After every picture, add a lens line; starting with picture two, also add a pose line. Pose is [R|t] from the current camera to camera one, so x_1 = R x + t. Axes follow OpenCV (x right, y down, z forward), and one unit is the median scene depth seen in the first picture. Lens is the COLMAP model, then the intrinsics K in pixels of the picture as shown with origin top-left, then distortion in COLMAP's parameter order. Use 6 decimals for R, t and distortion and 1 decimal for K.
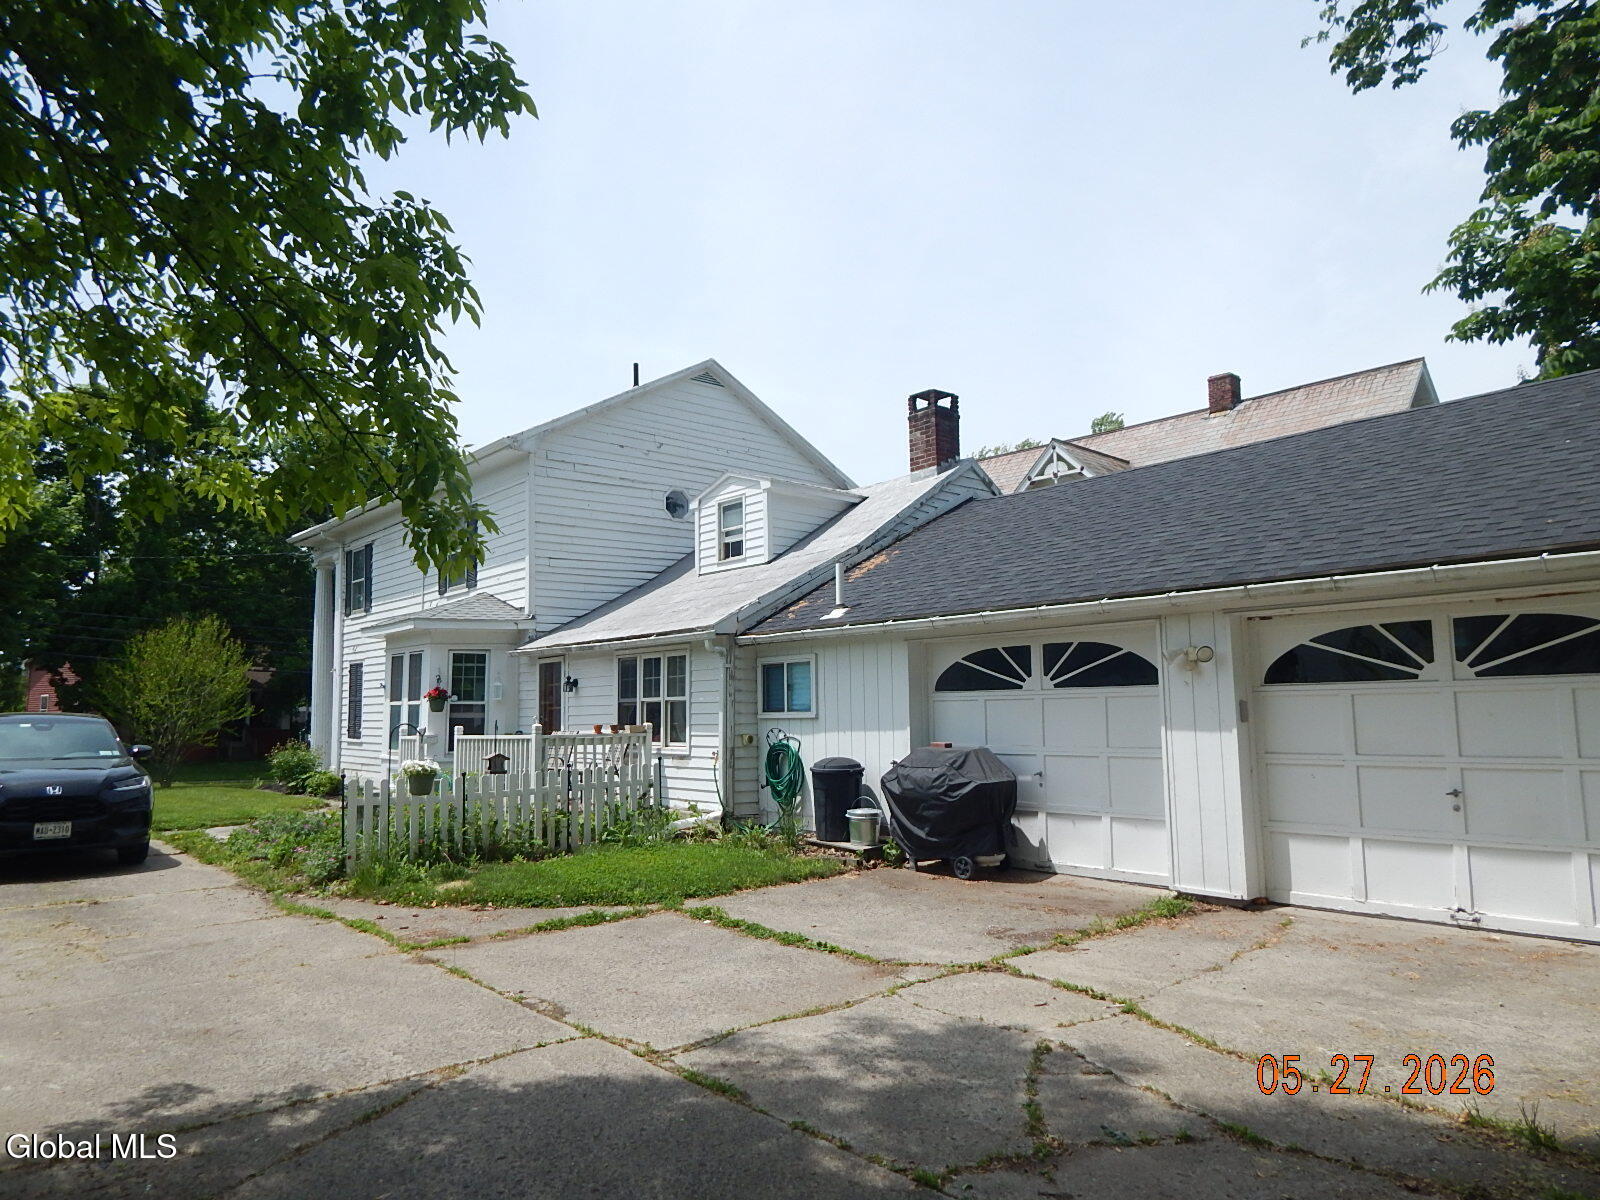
lens RADIAL K [[1050.6, 0, 800.0], [0, 1050.6, 600.0], [0, 0, 1]] dist [0.003245, -0.006819]
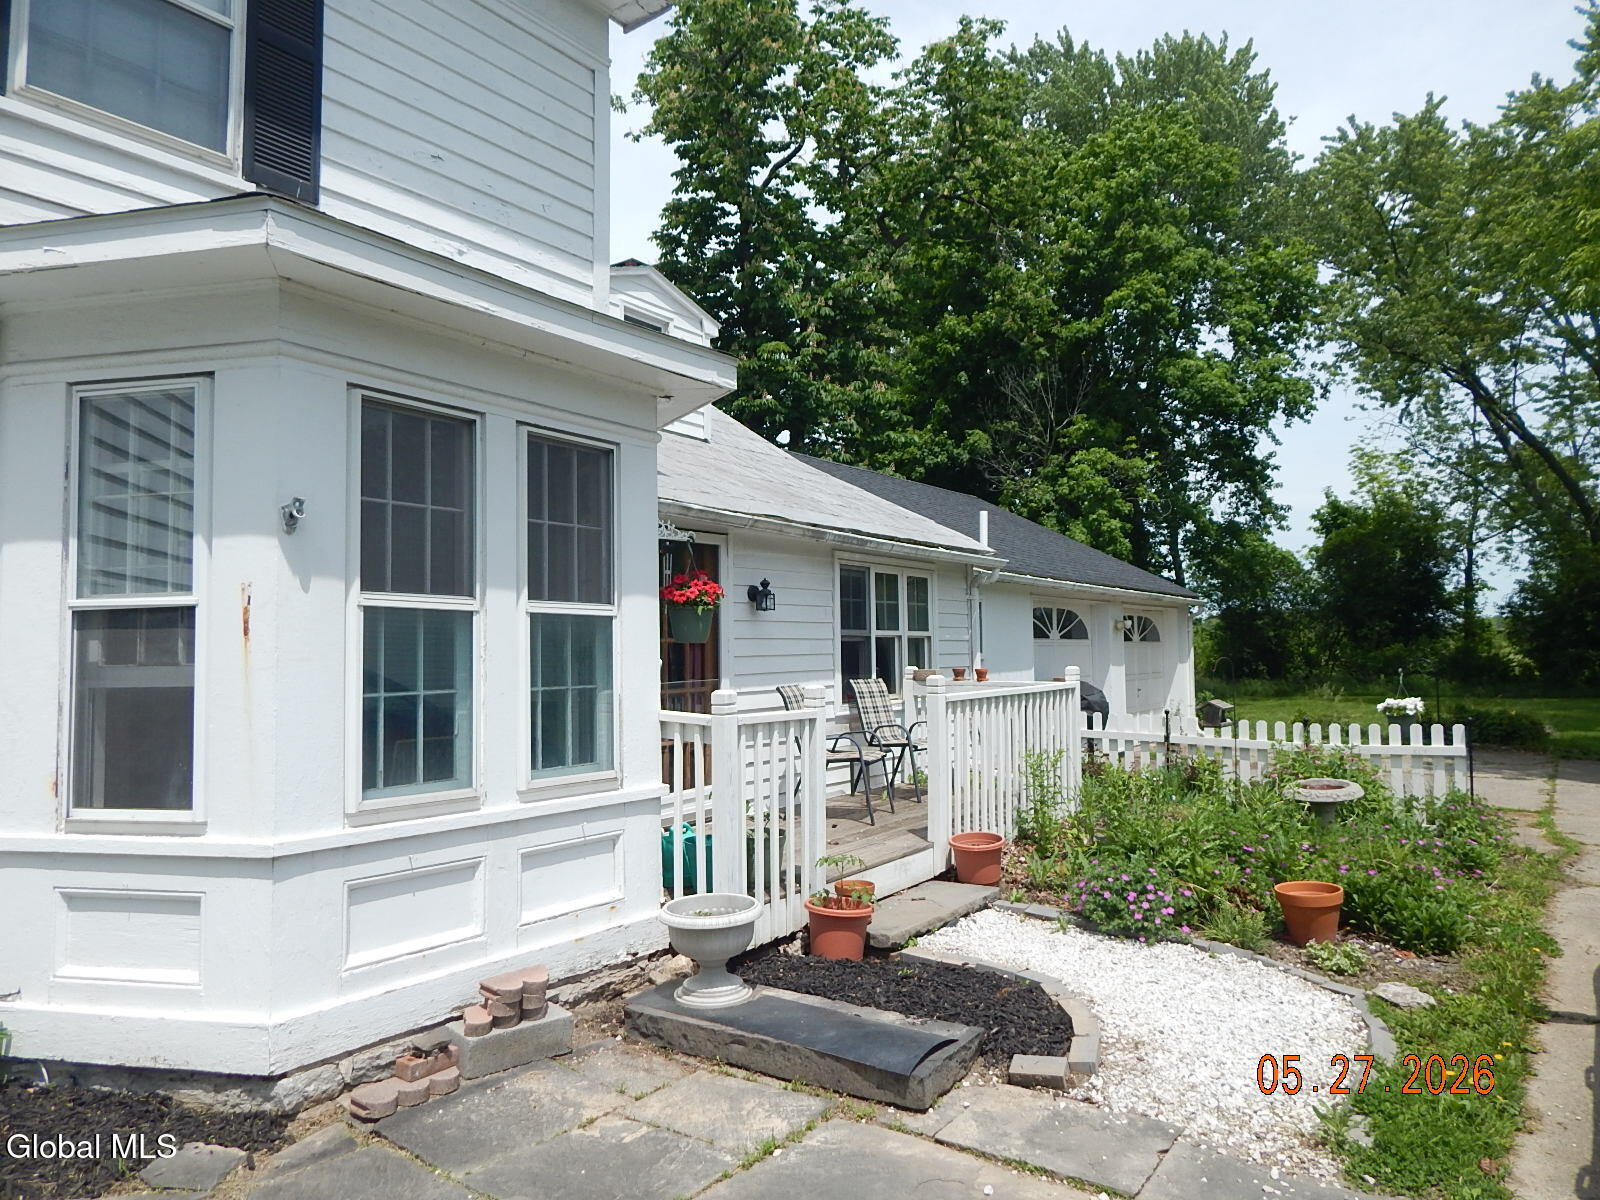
lens RADIAL K [[1050.6, 0, 800.0], [0, 1050.6, 600.0], [0, 0, 1]] dist [0.003245, -0.006819]
pose [[-0.232124, 0.060572, 0.970799, -0.976593], [-0.099865, 0.991301, -0.085729, 0.167905], [-0.967546, -0.116849, -0.224055, 1.478153]]
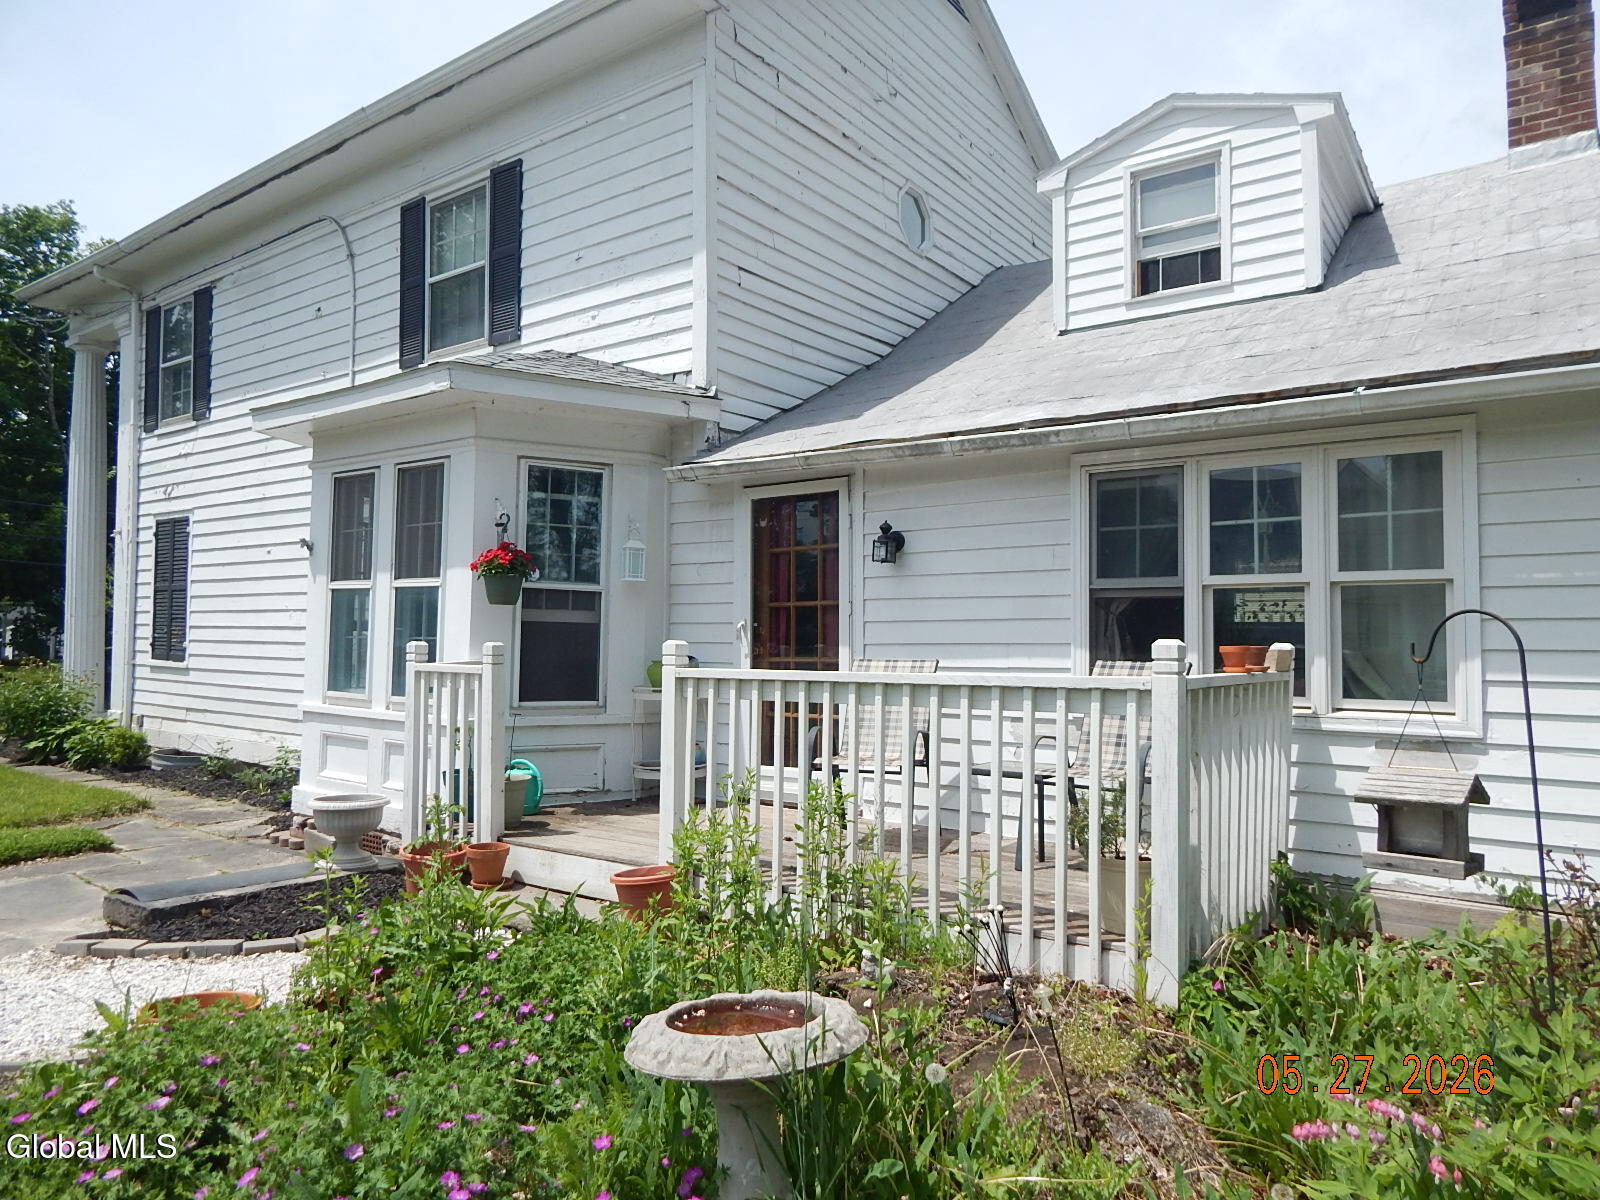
lens RADIAL K [[1050.6, 0, 800.0], [0, 1050.6, 600.0], [0, 0, 1]] dist [0.003245, -0.006819]
pose [[0.975135, 0.031505, 0.219362, -0.456808], [-0.046617, 0.996857, 0.064057, 0.104592], [-0.216654, -0.072690, 0.973539, 0.826551]]
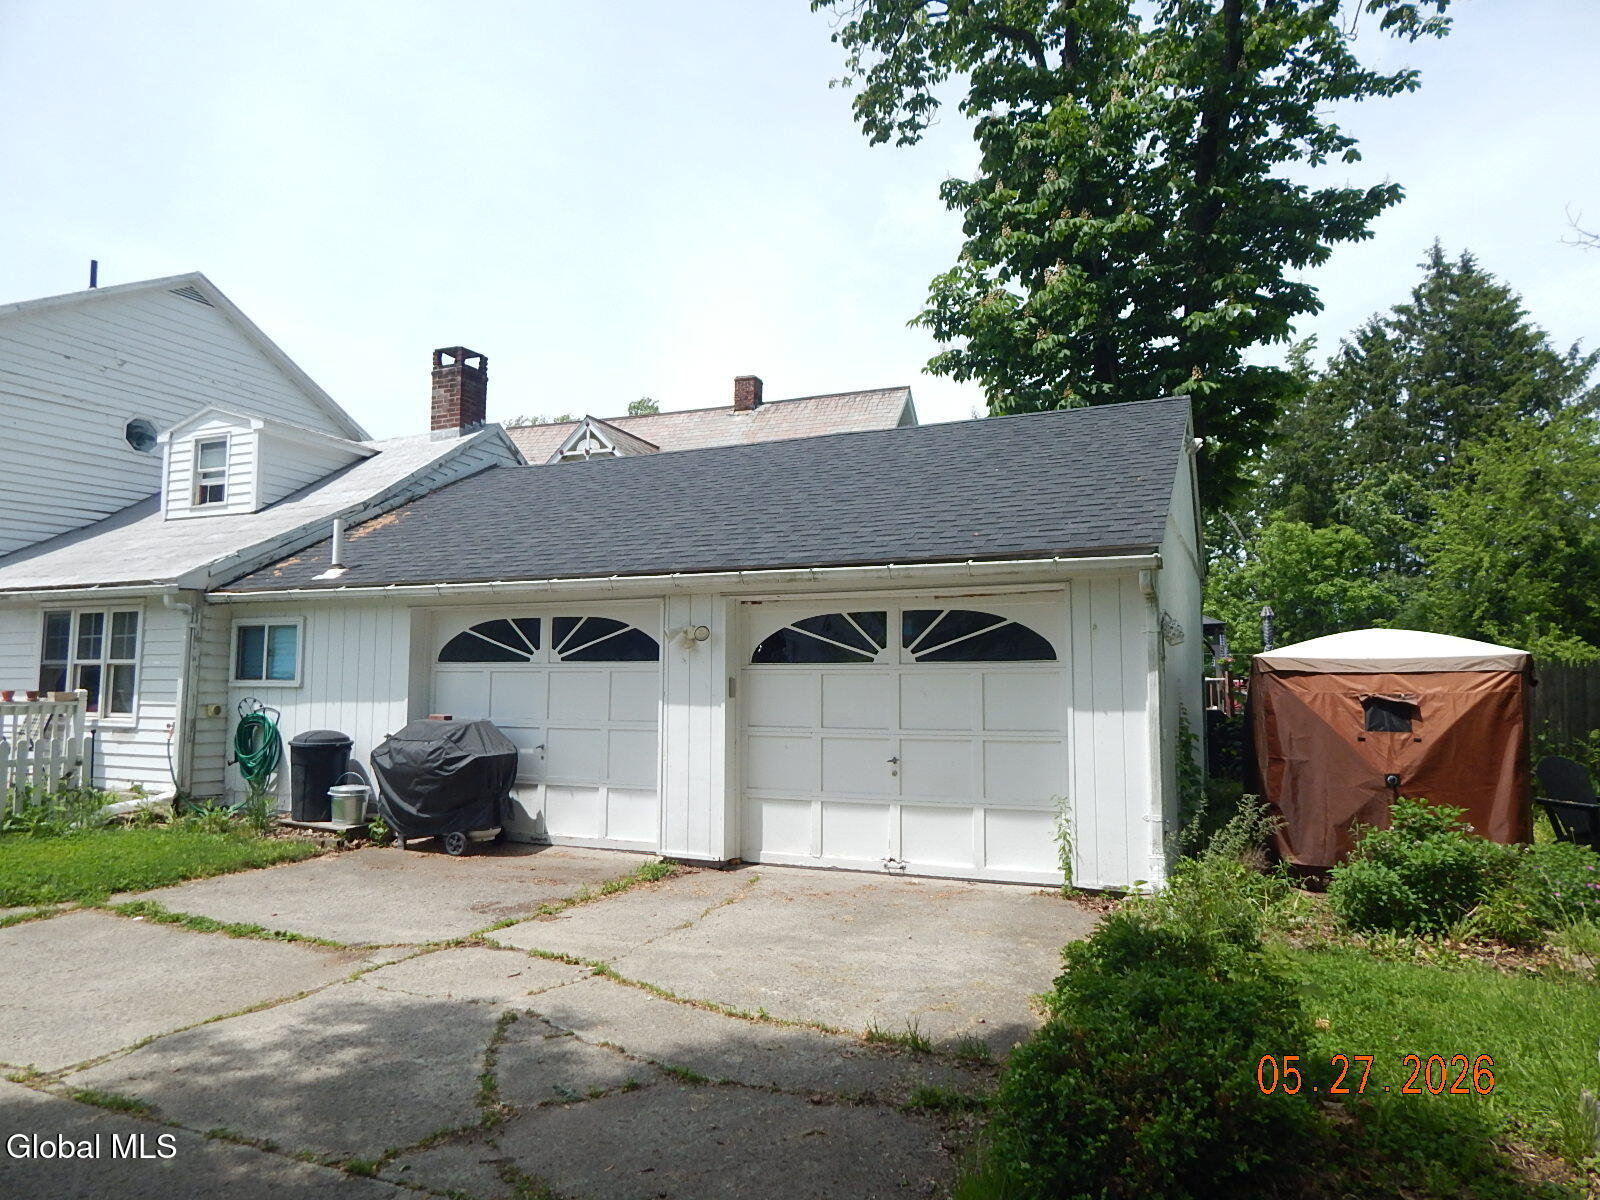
lens RADIAL K [[1050.6, 0, 800.0], [0, 1050.6, 600.0], [0, 0, 1]] dist [0.003245, -0.006819]
pose [[0.903271, 0.053525, 0.425719, 0.015731], [-0.063416, 0.997946, 0.009081, 0.001418], [-0.424358, -0.035200, 0.904810, -0.003808]]
